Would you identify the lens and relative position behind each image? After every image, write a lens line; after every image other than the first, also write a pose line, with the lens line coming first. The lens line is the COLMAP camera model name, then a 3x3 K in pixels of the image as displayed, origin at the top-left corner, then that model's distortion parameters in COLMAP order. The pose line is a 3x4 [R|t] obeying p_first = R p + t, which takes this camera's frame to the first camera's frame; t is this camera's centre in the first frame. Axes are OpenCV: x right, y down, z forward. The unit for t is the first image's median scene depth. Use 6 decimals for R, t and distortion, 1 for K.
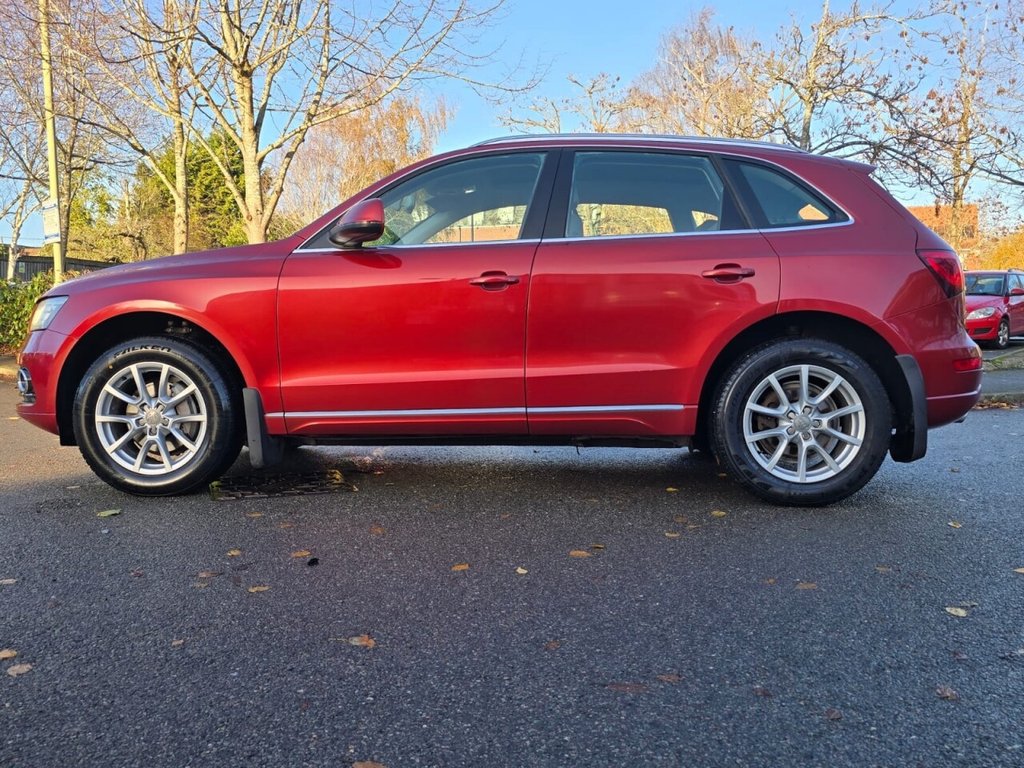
lens RADIAL K [[880.4, 0, 502.1], [0, 880.4, 382.0], [0, 0, 1]] dist [0.057531, -0.051724]
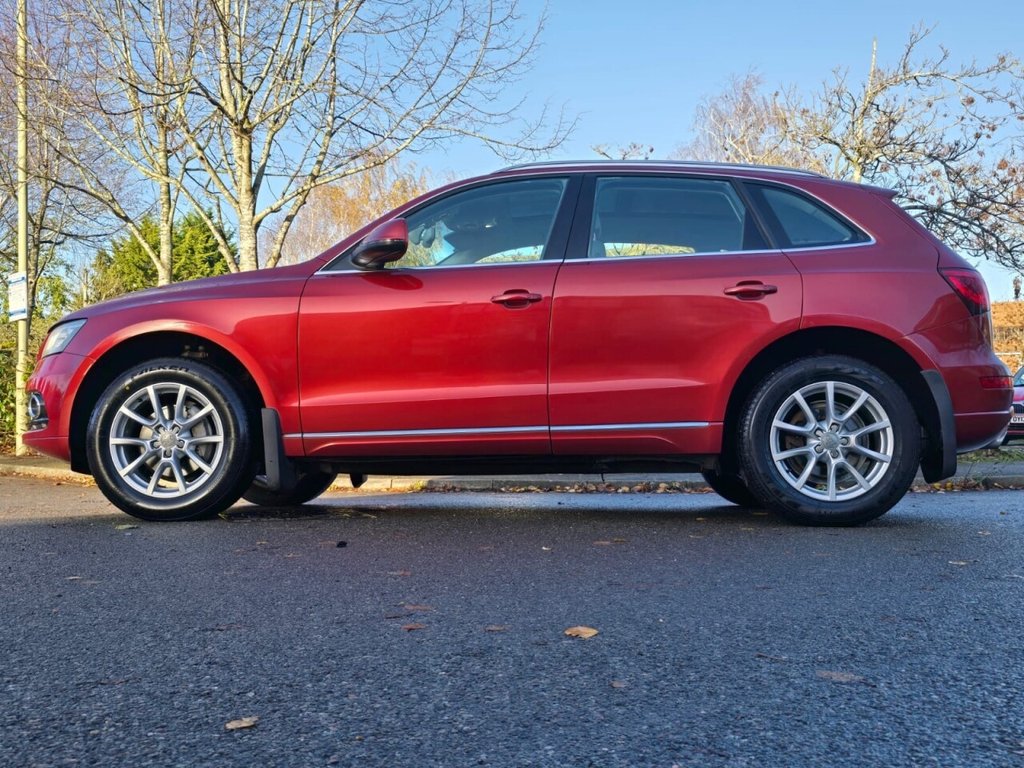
lens RADIAL K [[1053.1, 0, 517.5], [0, 1053.1, 391.4], [0, 0, 1]] dist [0.044180, 0.000000]
pose [[0.999996, -0.000576, -0.002594, -0.004925], [0.000279, 0.993603, -0.112926, 0.119924], [0.002642, 0.112925, 0.993600, -0.166724]]
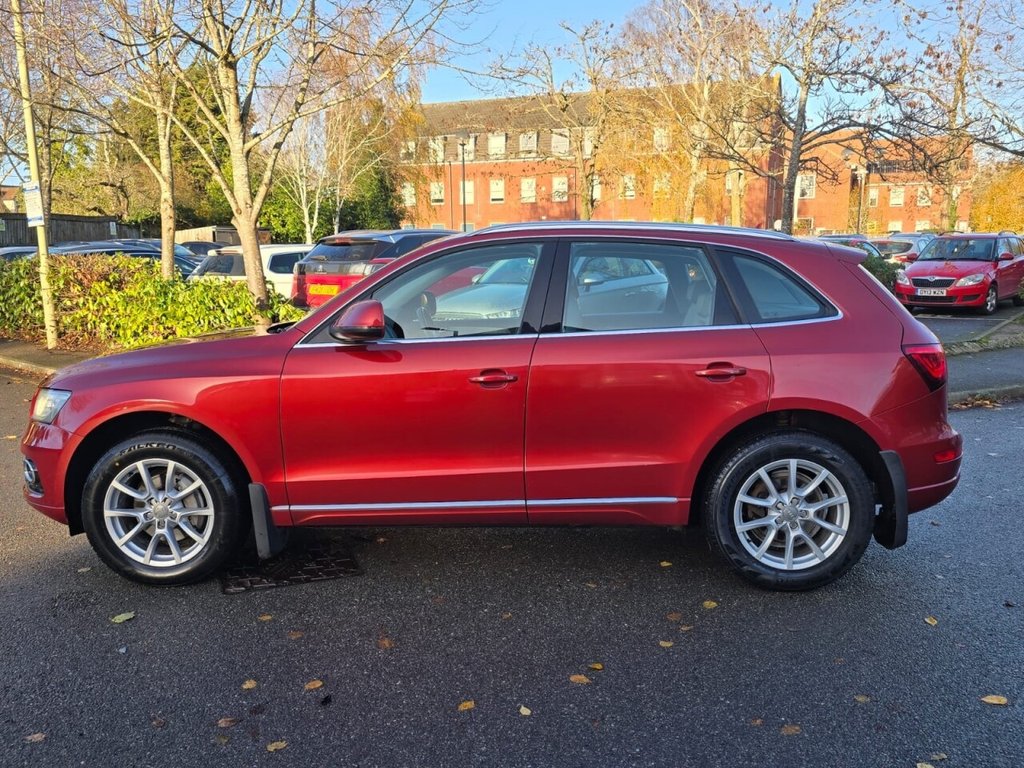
lens RADIAL K [[880.4, 0, 515.9], [0, 880.4, 394.6], [0, 0, 1]] dist [0.057531, -0.051724]
pose [[0.999676, -0.011866, 0.022537, -0.005591], [0.009838, 0.996066, 0.088068, -0.181012], [-0.023494, -0.087817, 0.995860, -0.018096]]
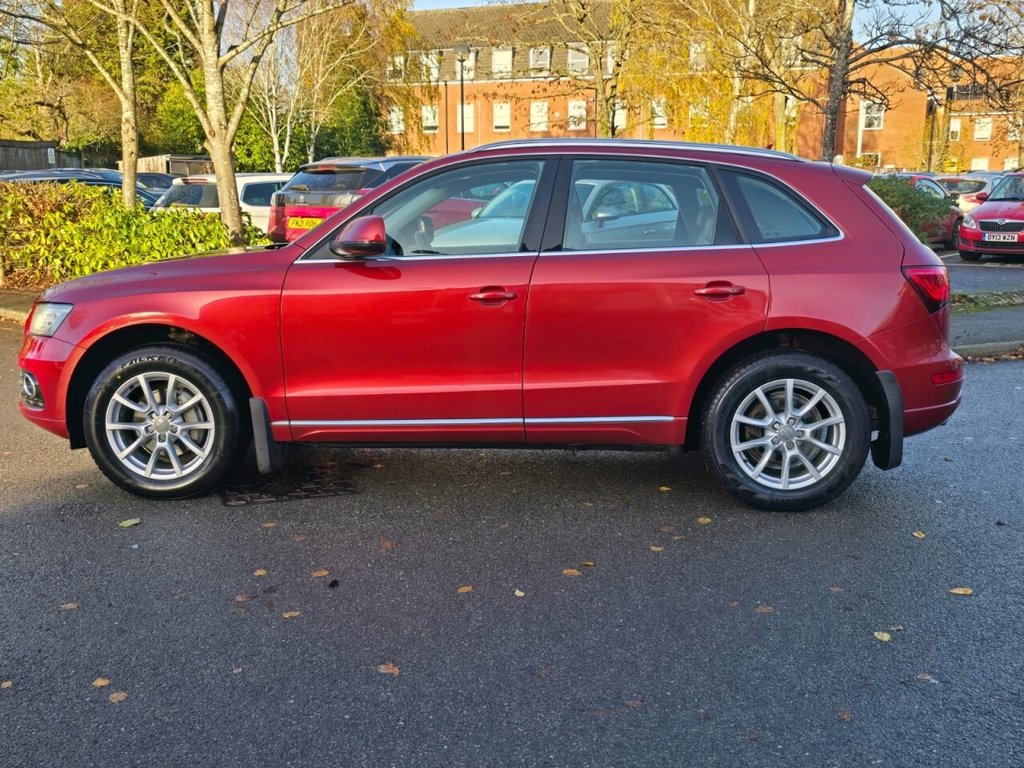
lens RADIAL K [[1053.1, 0, 512.1], [0, 1053.1, 395.1], [0, 0, 1]] dist [0.044180, 0.000000]
pose [[0.999905, -0.000659, 0.013736, -0.003635], [-0.000966, 0.993016, 0.117978, -0.140484], [-0.013717, -0.117980, 0.992921, -0.223888]]
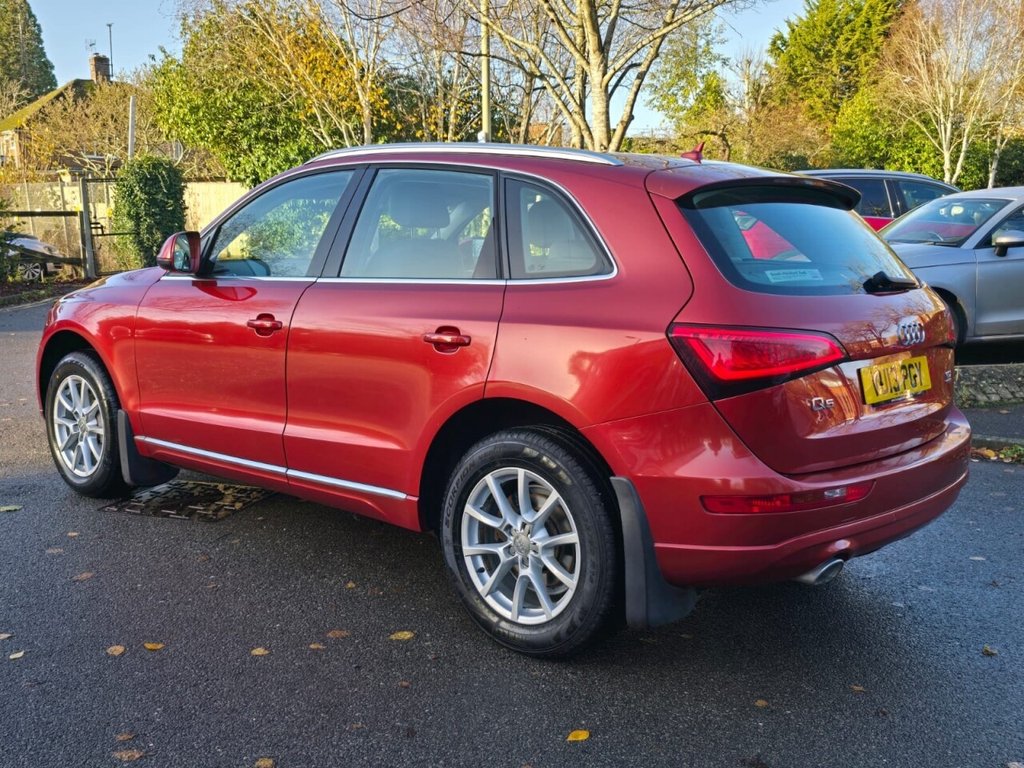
lens RADIAL K [[1053.1, 0, 500.8], [0, 1053.1, 405.2], [0, 0, 1]] dist [0.044180, 0.000000]
pose [[0.789600, 0.113069, -0.603115, 0.820012], [-0.047596, 0.991201, 0.123513, -0.173625], [0.611774, -0.068819, 0.788034, 0.281116]]
